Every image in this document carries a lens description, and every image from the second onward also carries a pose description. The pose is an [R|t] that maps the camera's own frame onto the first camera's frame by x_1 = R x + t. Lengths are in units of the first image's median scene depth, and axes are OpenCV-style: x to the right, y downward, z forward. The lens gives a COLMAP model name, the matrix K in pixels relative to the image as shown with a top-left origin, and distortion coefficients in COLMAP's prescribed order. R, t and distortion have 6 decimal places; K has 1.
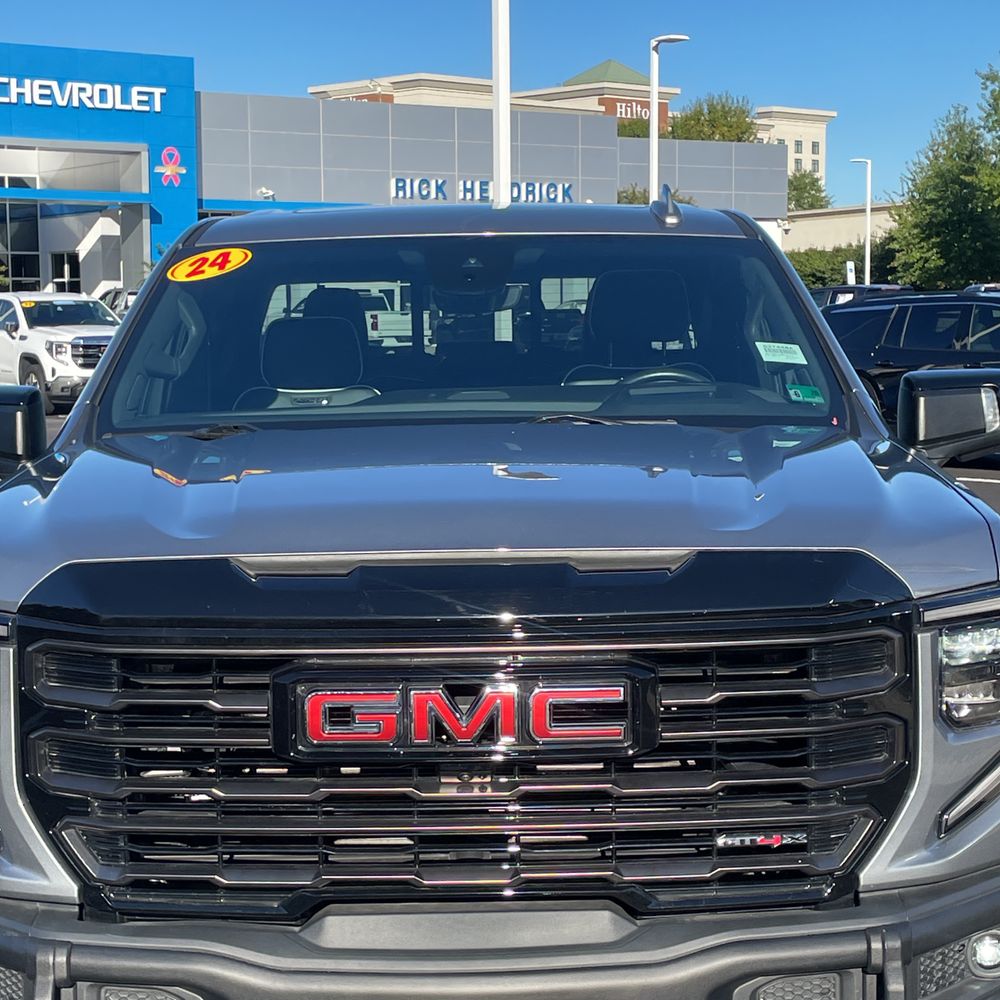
lens RADIAL K [[2094.6, 0, 502.7], [0, 2094.6, 491.2], [0, 0, 1]] dist [0.095405, 0.000000]
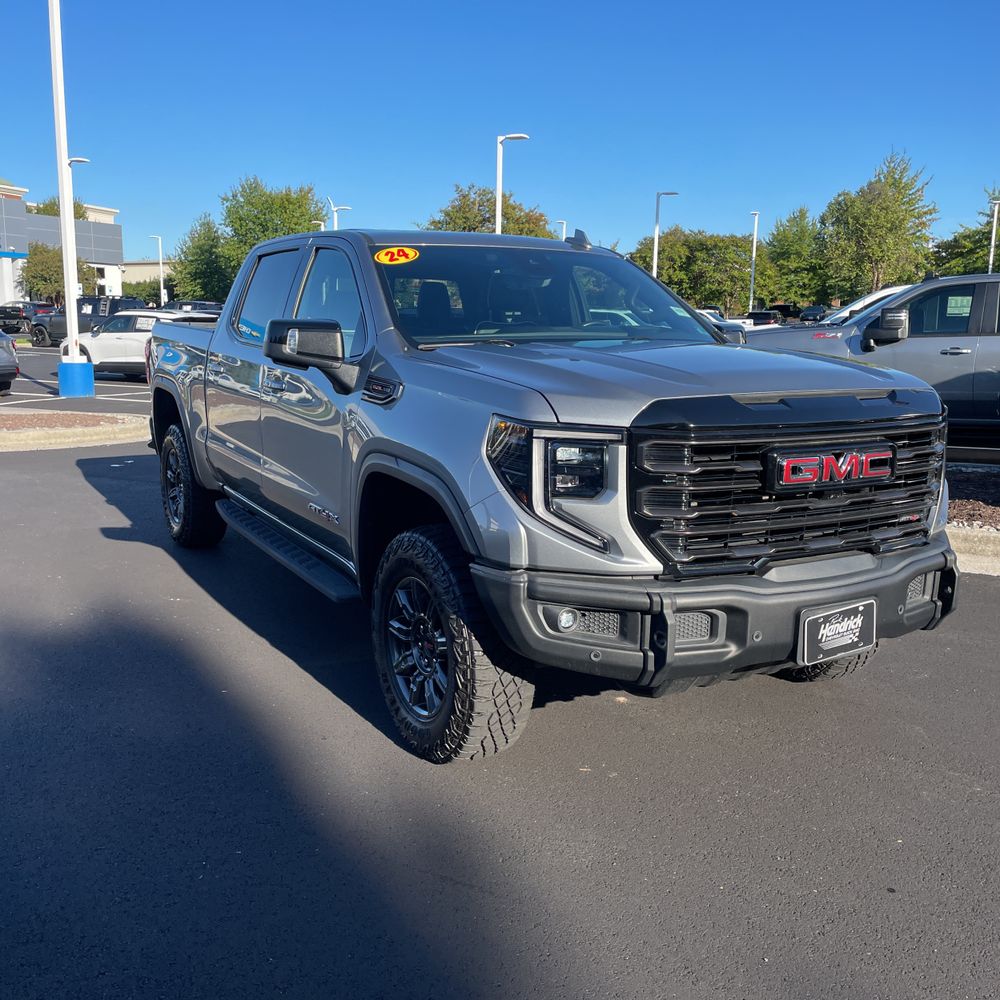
lens RADIAL K [[1018.8, 0, 496.3], [0, 1018.8, 502.1], [0, 0, 1]] dist [0.051252, 0.000000]
pose [[0.871763, -0.060704, 0.486152, -0.685836], [0.016756, 0.995408, 0.094245, 0.032190], [-0.489641, -0.074013, 0.868777, 0.222951]]
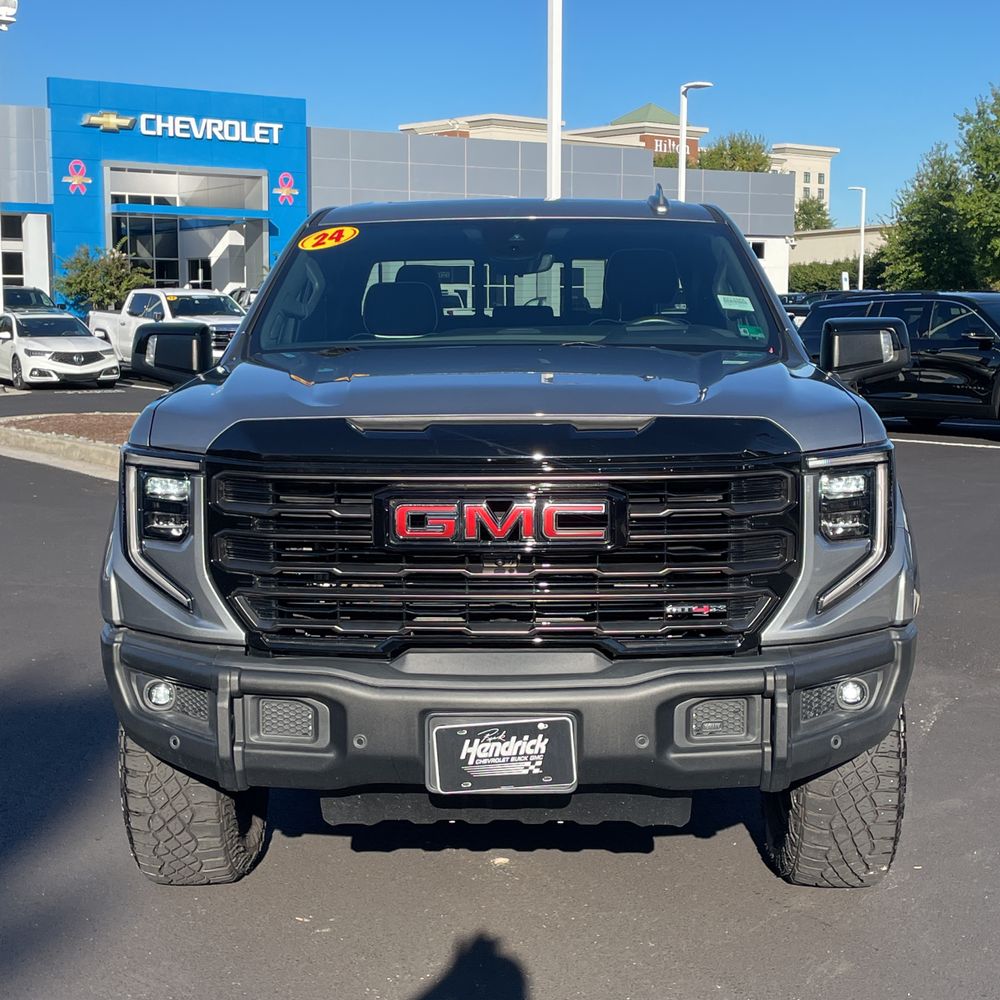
lens RADIAL K [[1739.9, 0, 500.0], [0, 1739.9, 510.7], [0, 0, 1]] dist [0.081470, 0.000000]
pose [[0.999399, 0.013757, -0.031831, 0.018270], [-0.012901, 0.999554, 0.026931, 0.054312], [0.032188, -0.026505, 0.999130, -0.214343]]
